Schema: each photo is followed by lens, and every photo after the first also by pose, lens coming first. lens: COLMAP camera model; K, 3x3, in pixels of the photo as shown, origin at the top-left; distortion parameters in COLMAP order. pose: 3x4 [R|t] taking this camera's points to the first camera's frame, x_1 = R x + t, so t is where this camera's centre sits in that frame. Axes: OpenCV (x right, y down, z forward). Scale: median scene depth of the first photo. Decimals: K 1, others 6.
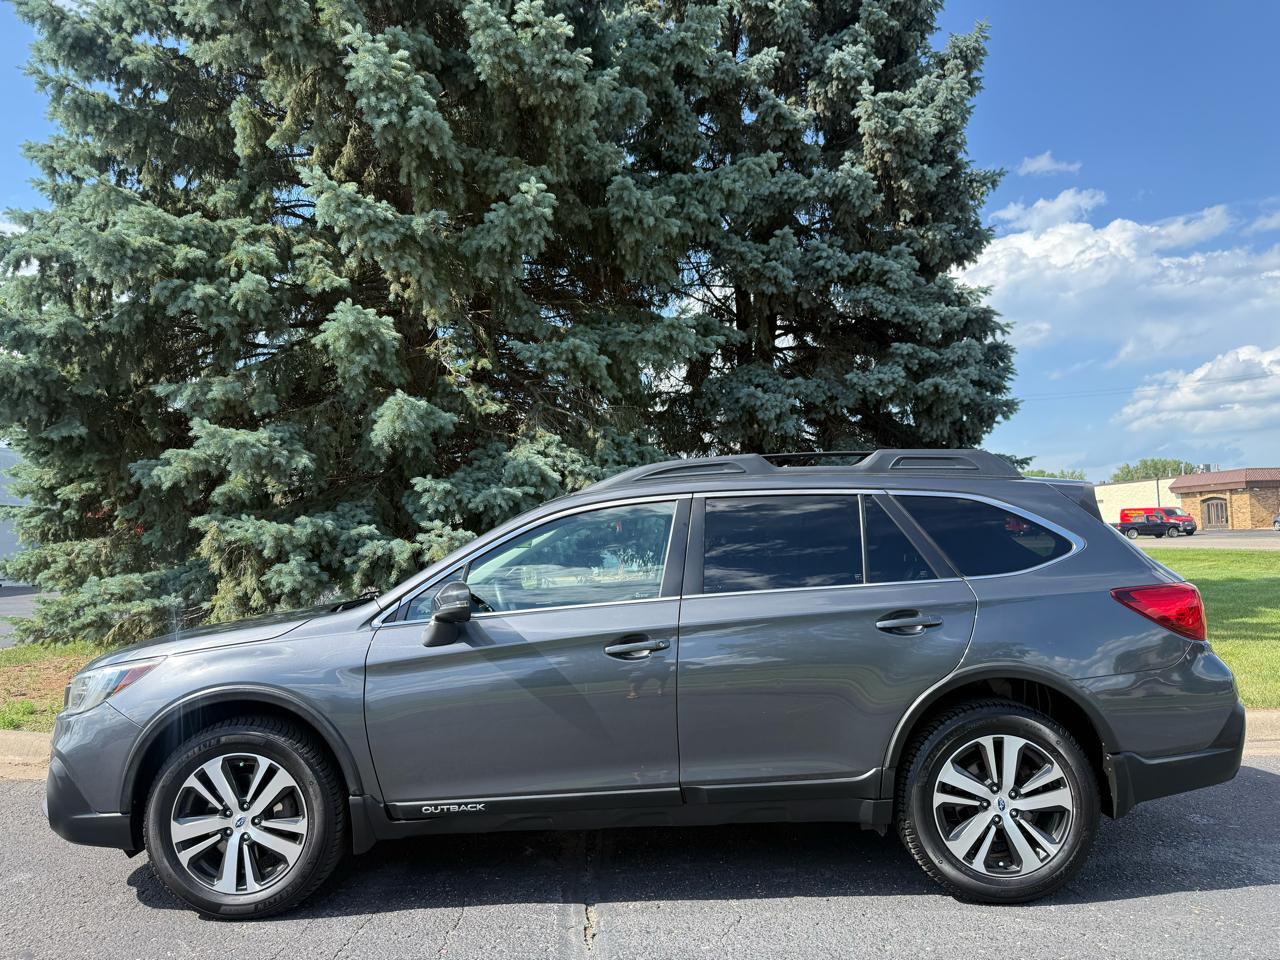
lens RADIAL K [[962.2, 0, 636.5], [0, 962.2, 476.2], [0, 0, 1]] dist [0.056906, -0.060903]
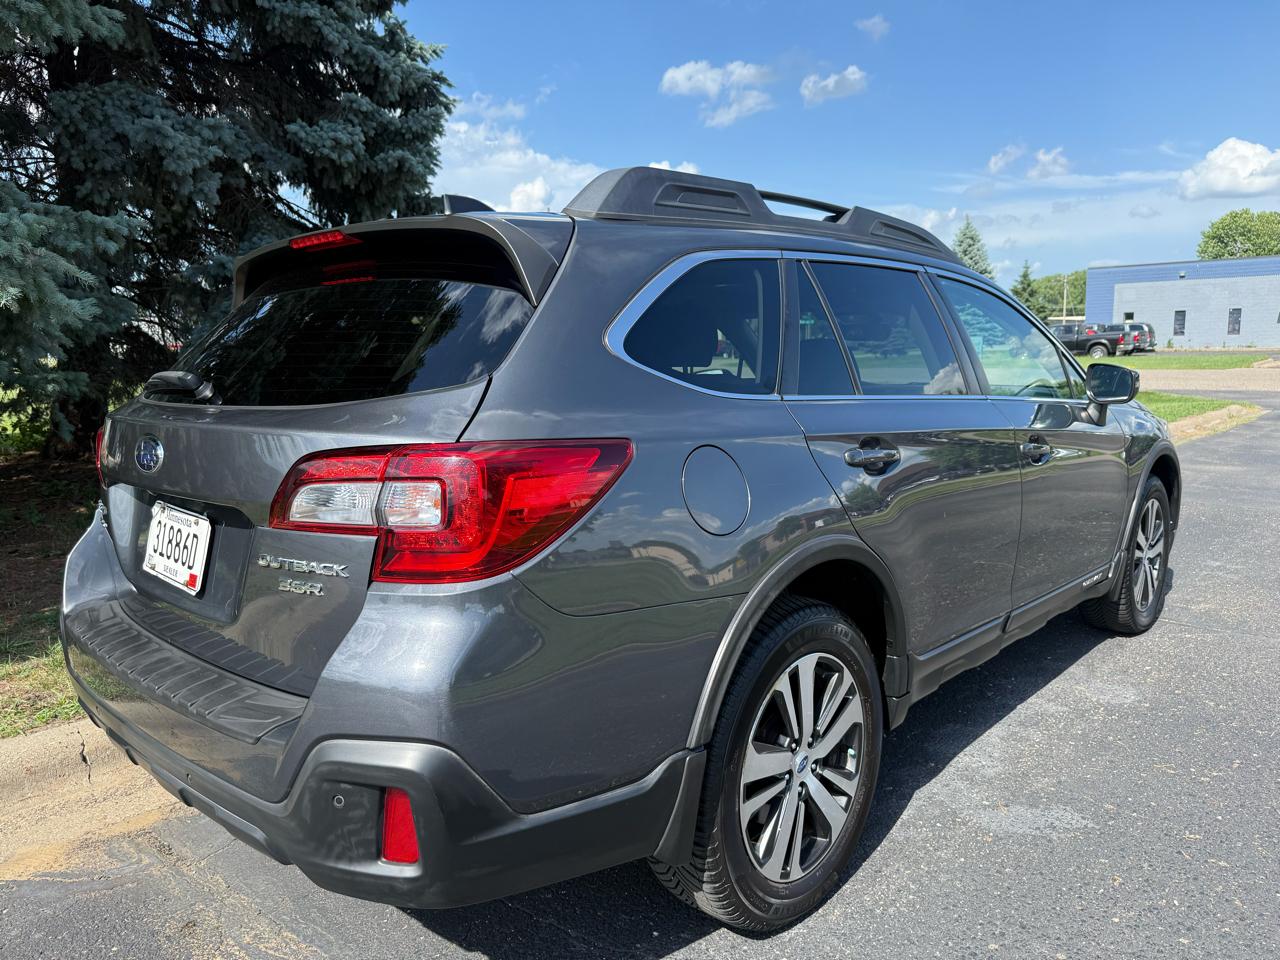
lens RADIAL K [[947.2, 0, 631.5], [0, 947.2, 466.5], [0, 0, 1]] dist [0.034870, -0.049399]
pose [[0.747887, -0.059164, 0.661184, -0.063546], [-0.065321, 0.984628, 0.161992, 0.009425], [-0.660604, -0.164341, 0.732526, 0.292725]]
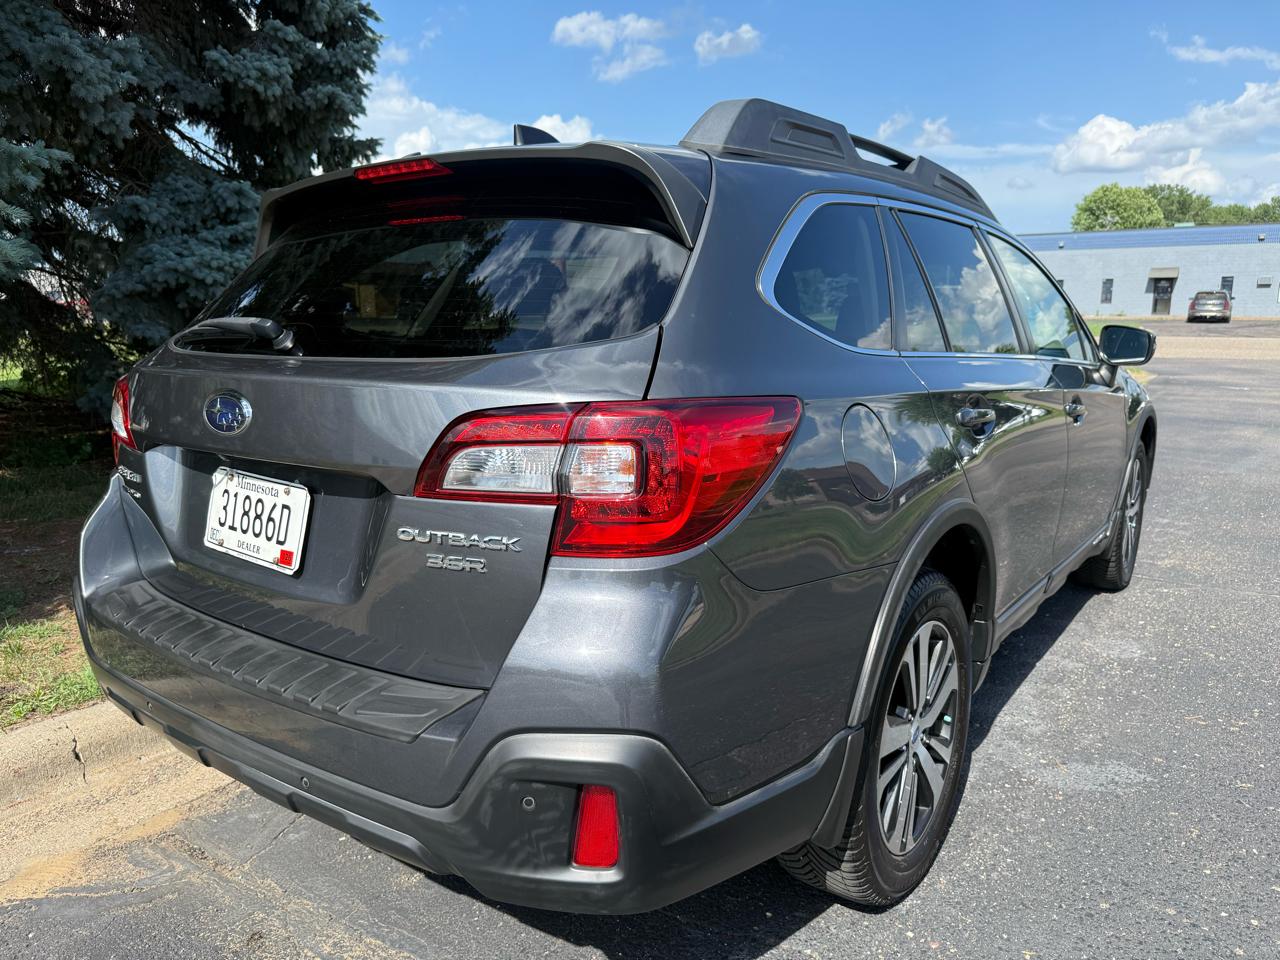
lens RADIAL K [[950.2, 0, 640.0], [0, 950.2, 480.0], [0, 0, 1]] dist [0.033906, -0.052510]
pose [[0.659905, -0.099717, 0.744703, -0.086257], [-0.083716, 0.975224, 0.204768, 0.015794], [-0.746671, -0.197471, 0.635207, 0.336425]]
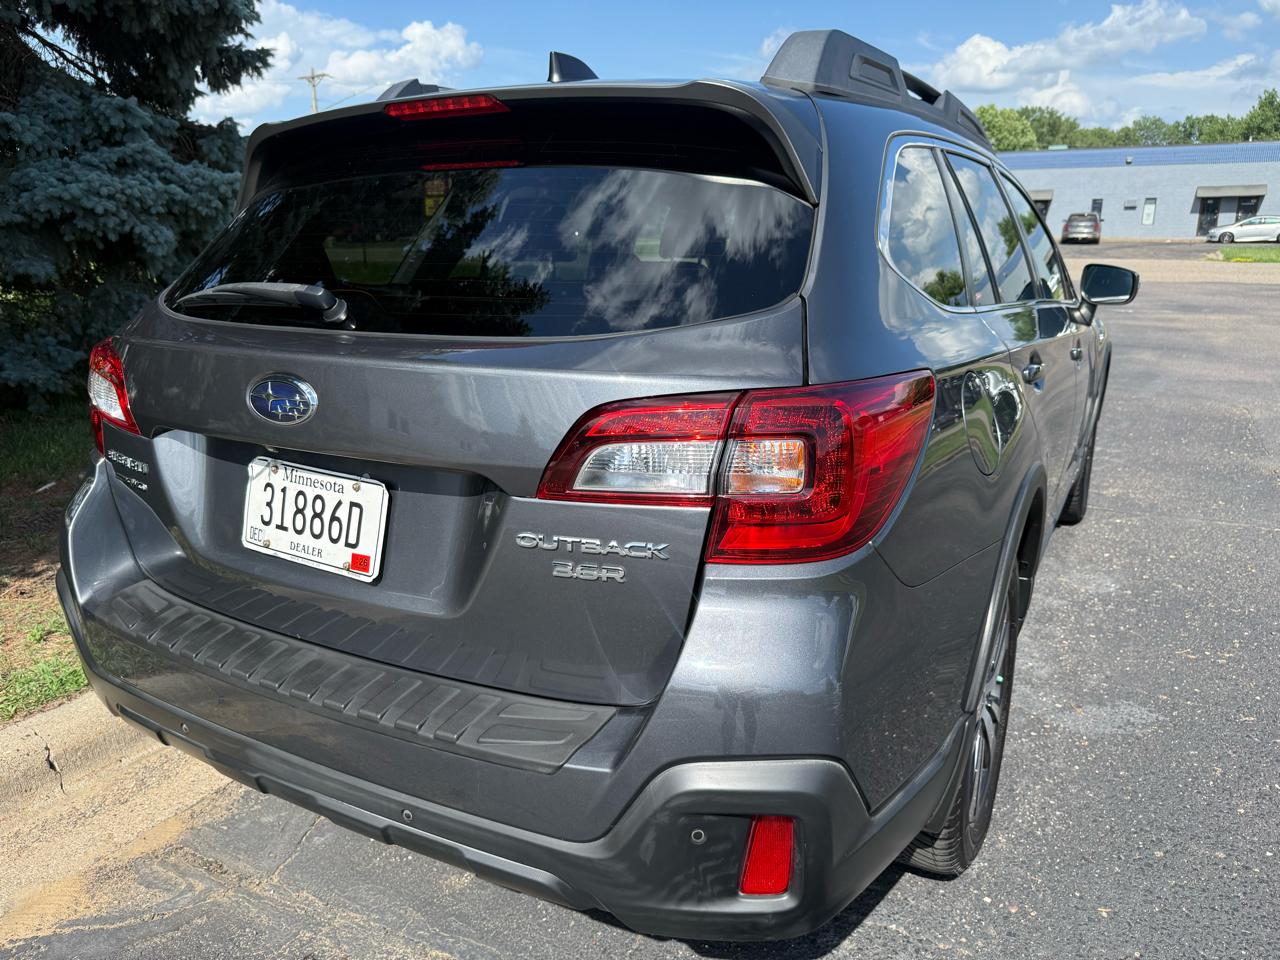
lens RADIAL K [[950.2, 0, 640.0], [0, 950.2, 480.0], [0, 0, 1]] dist [0.033906, -0.052510]
pose [[0.564778, -0.177849, 0.805850, -0.095588], [-0.085576, 0.958615, 0.271540, 0.012720], [-0.820794, -0.222321, 0.526186, 0.375678]]
